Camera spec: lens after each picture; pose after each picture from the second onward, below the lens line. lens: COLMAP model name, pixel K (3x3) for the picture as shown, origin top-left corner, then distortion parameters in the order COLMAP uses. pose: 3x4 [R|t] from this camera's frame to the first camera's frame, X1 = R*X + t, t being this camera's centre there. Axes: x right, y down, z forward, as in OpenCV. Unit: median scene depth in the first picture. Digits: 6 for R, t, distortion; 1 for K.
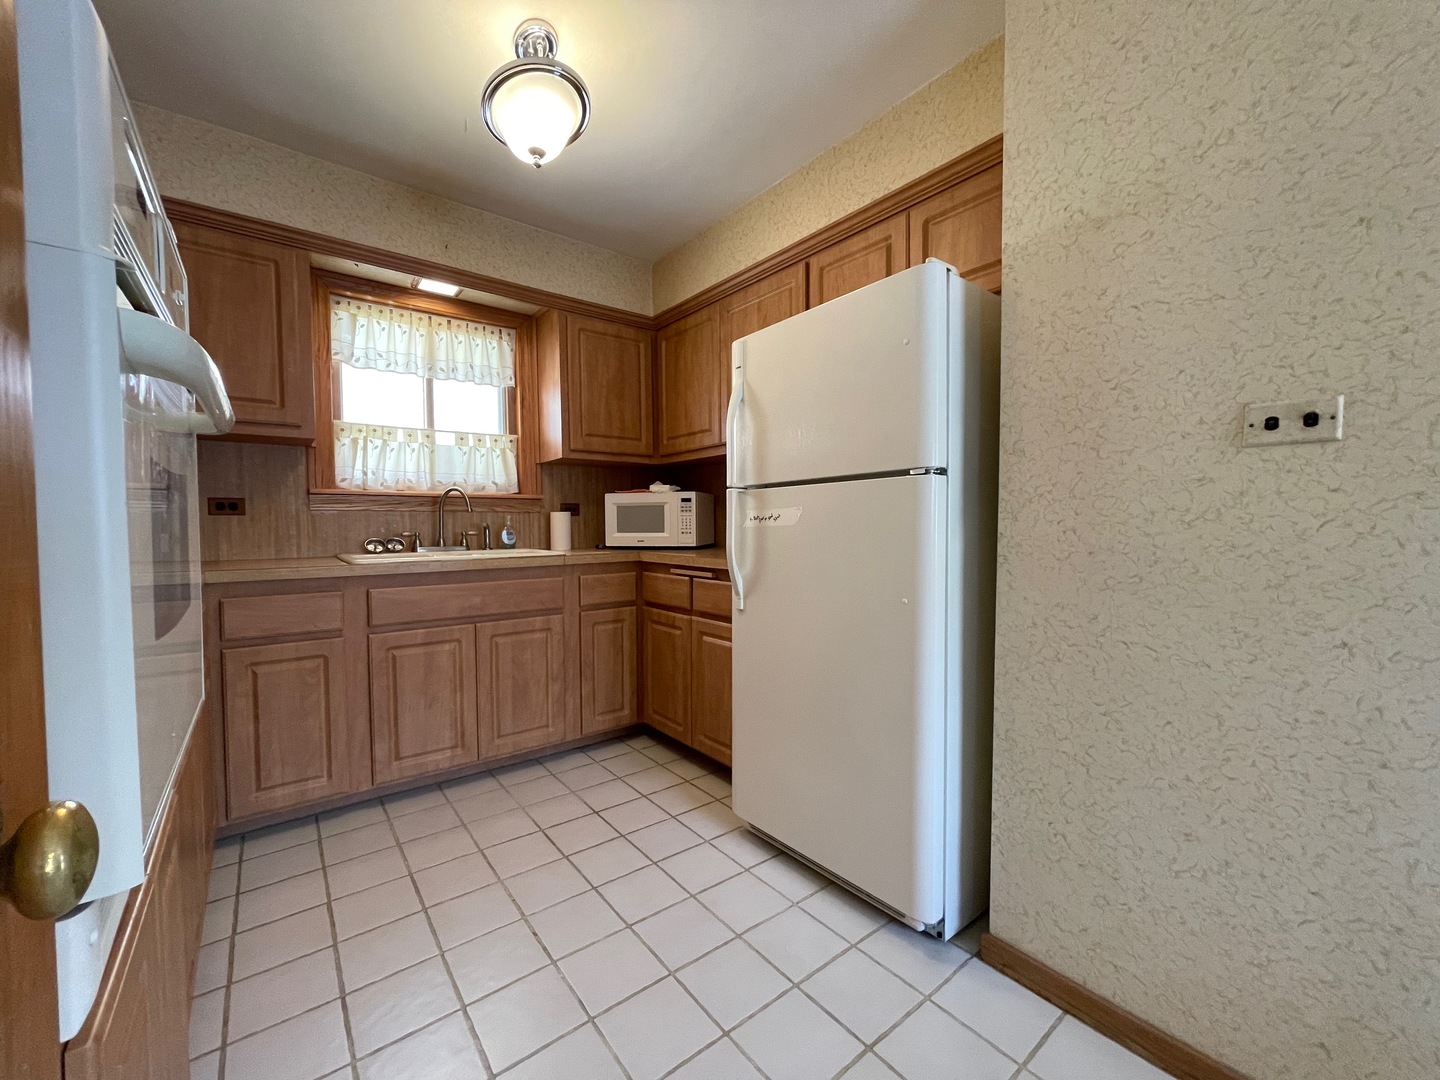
lens RADIAL K [[584.2, 0, 716.9], [0, 584.2, 543.5], [0, 0, 1]] dist [-0.024314, 0.016999]
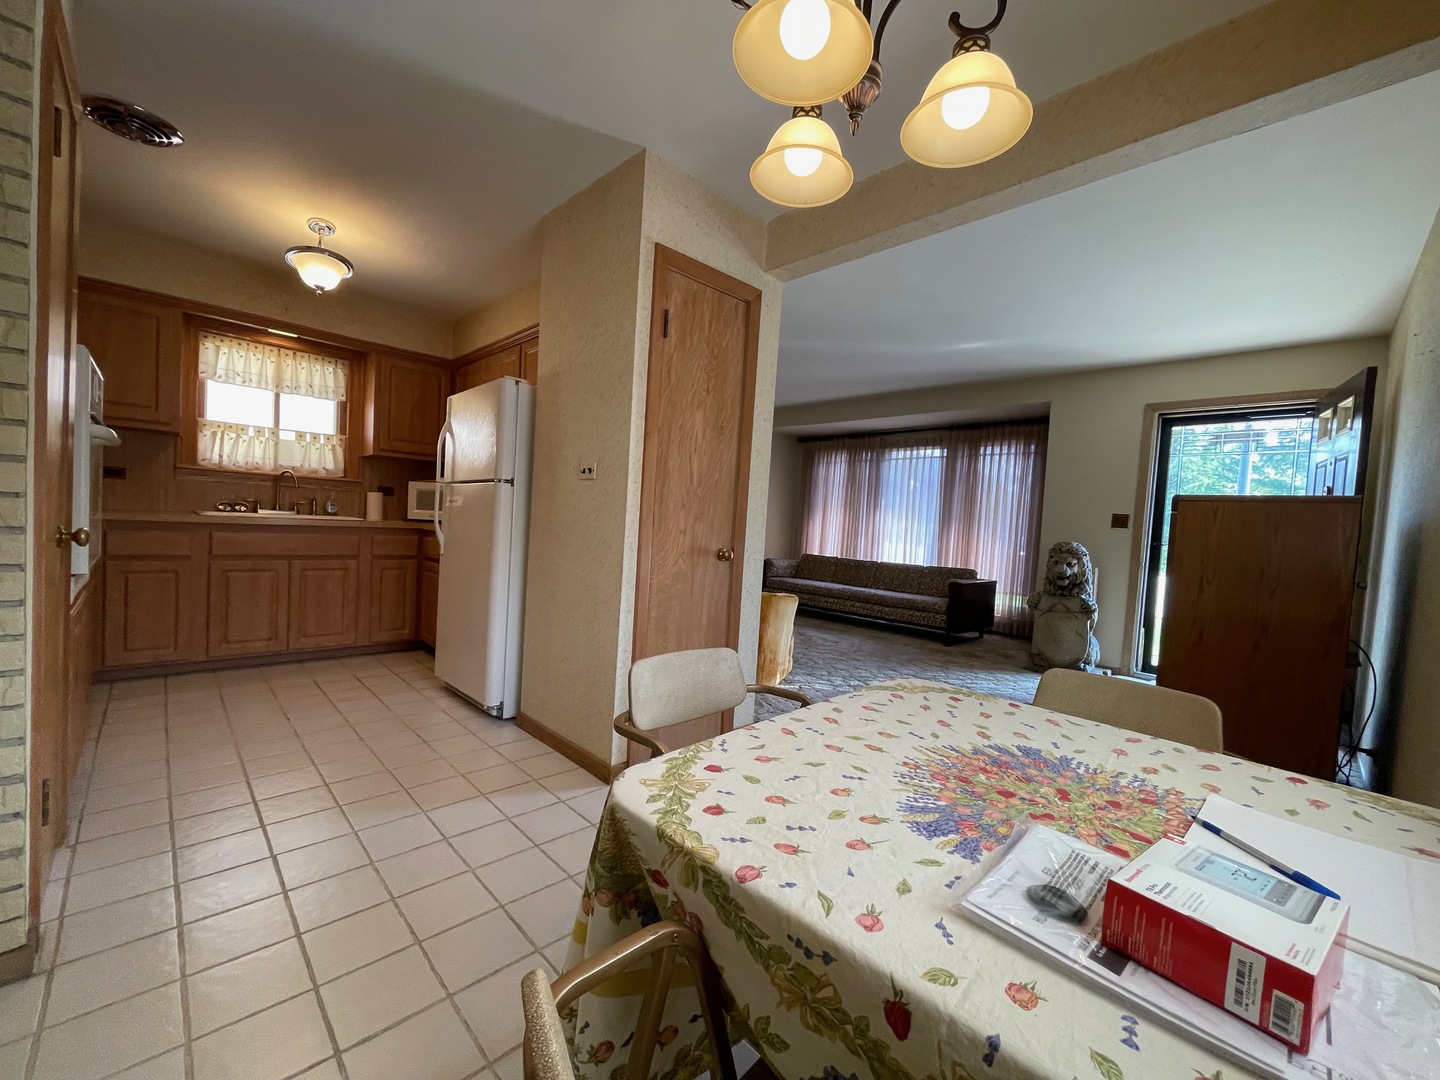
lens RADIAL K [[584.2, 0, 716.9], [0, 584.2, 543.5], [0, 0, 1]] dist [-0.024314, 0.016999]
pose [[0.992200, 0.056127, 0.111302, 0.475375], [-0.056512, 0.998402, 0.000304, 0.025886], [-0.111107, -0.006592, 0.993787, -0.577599]]
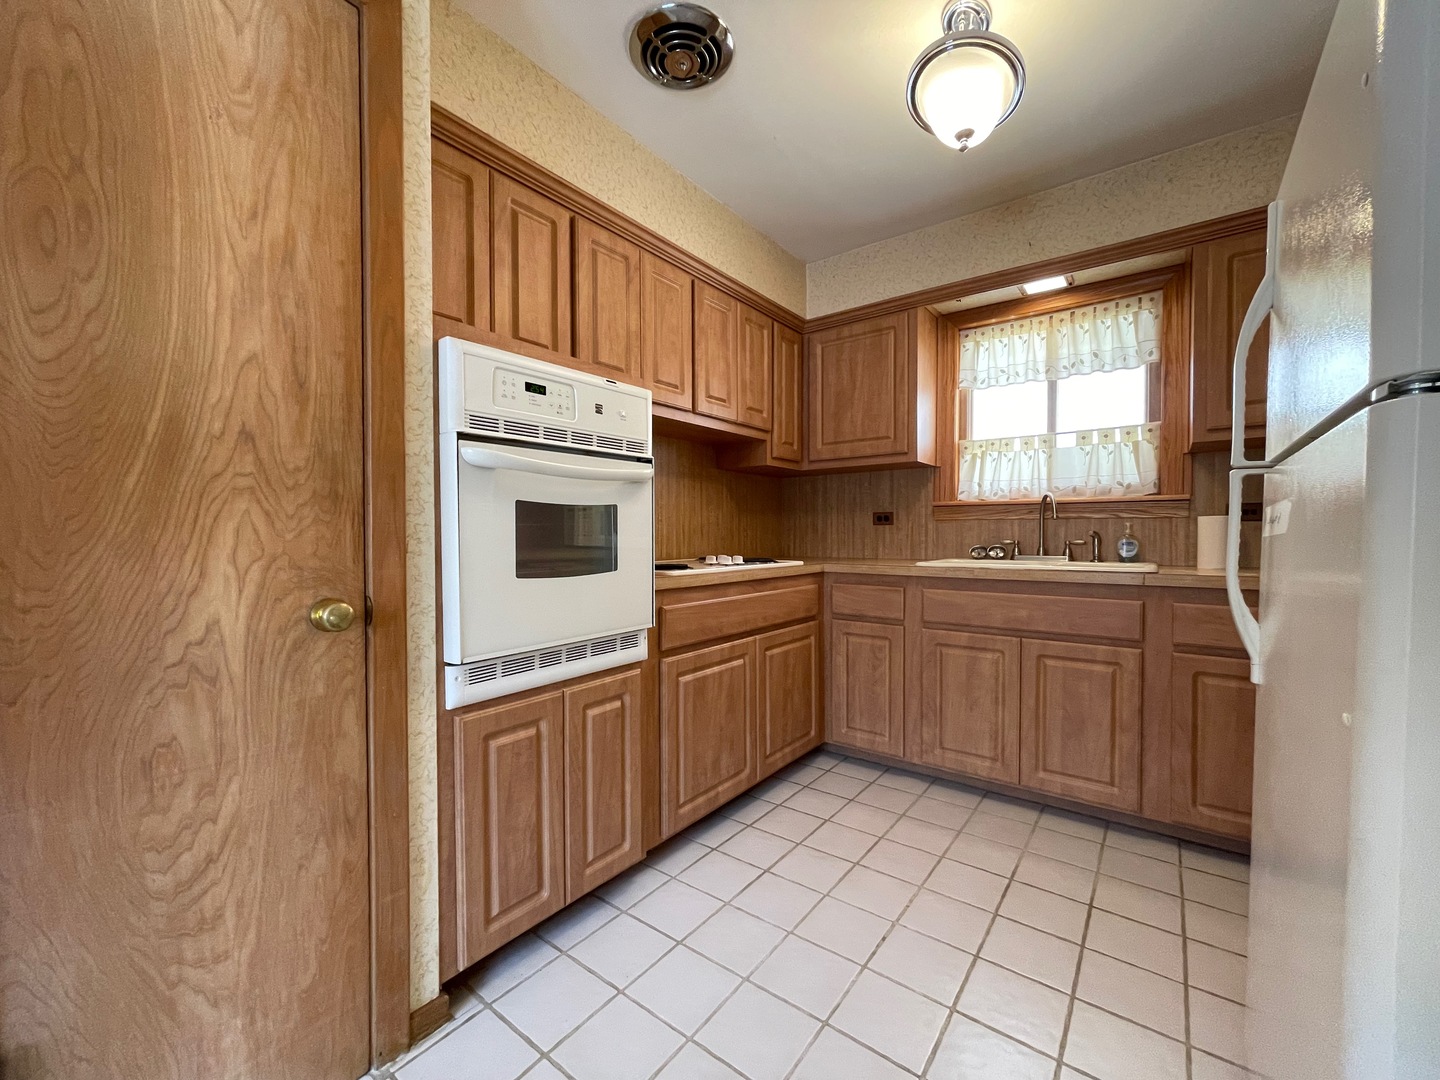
lens RADIAL K [[584.2, 0, 716.9], [0, 584.2, 543.5], [0, 0, 1]] dist [-0.024314, 0.016999]
pose [[0.254251, 0.022659, -0.966873, 0.326192], [-0.035084, 0.999284, 0.014193, -0.010055], [0.966502, 0.030313, 0.254864, 0.252255]]
